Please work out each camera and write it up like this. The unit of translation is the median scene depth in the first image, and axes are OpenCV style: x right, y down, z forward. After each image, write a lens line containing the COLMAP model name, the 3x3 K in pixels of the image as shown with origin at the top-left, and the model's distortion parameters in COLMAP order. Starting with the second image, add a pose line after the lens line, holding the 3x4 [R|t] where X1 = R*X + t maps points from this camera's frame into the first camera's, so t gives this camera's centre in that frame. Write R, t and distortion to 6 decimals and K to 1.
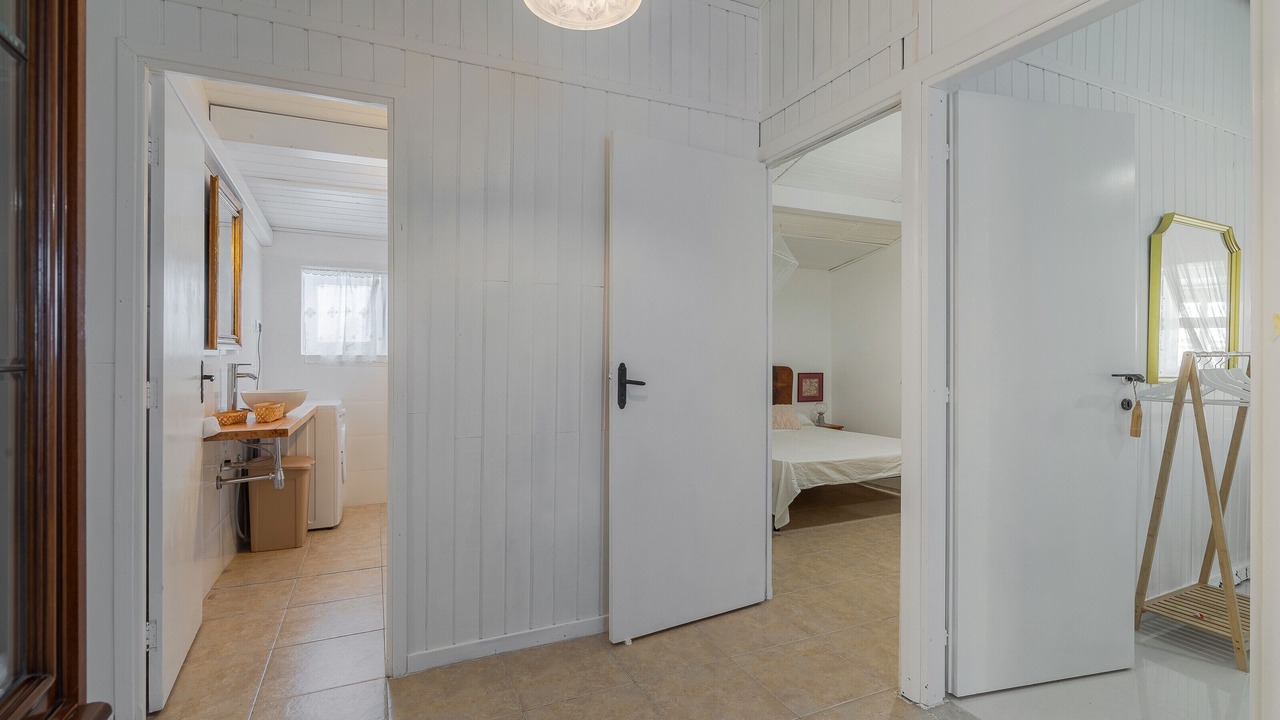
lens RADIAL K [[577.2, 0, 639.1], [0, 577.2, 357.0], [0, 0, 1]] dist [-0.000549, -0.000316]
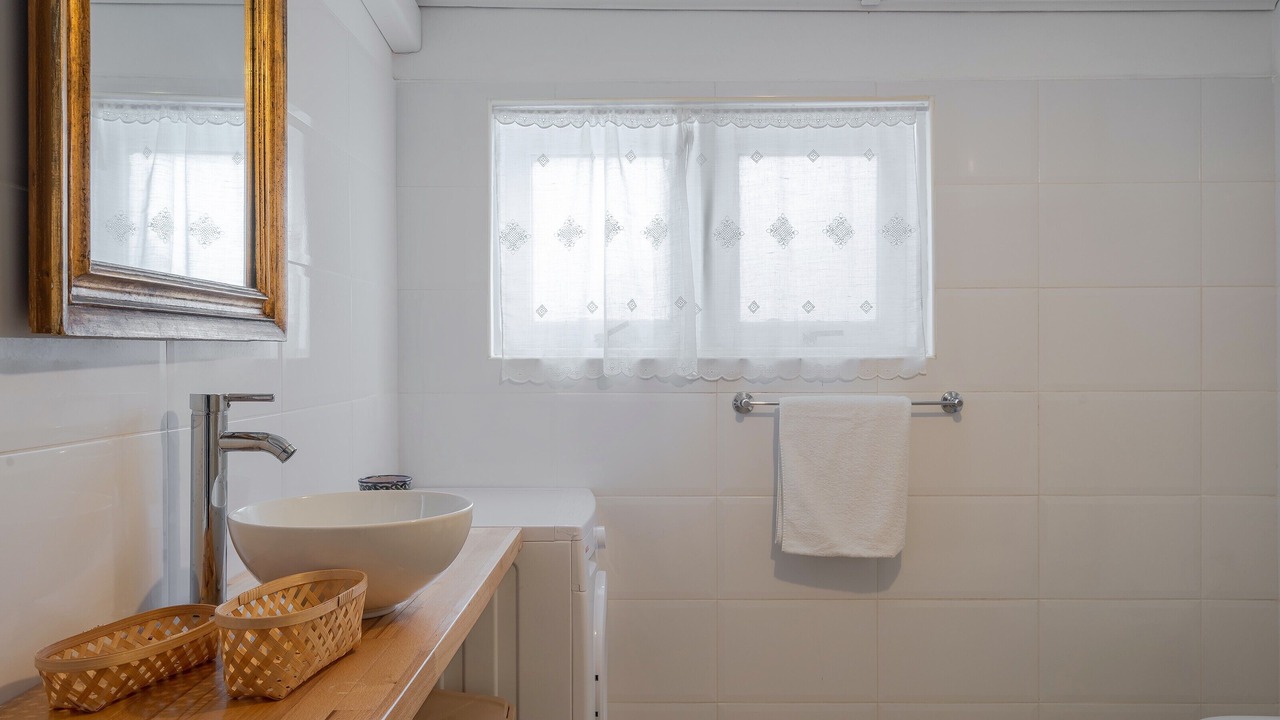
lens RADIAL K [[577.2, 0, 638.5], [0, 577.2, 361.5], [0, 0, 1]] dist [-0.000549, -0.000316]
pose [[0.913800, -0.005734, -0.406124, -0.359944], [0.005971, 0.999982, -0.000682, -0.001595], [0.406120, -0.001802, 0.913818, 0.710821]]
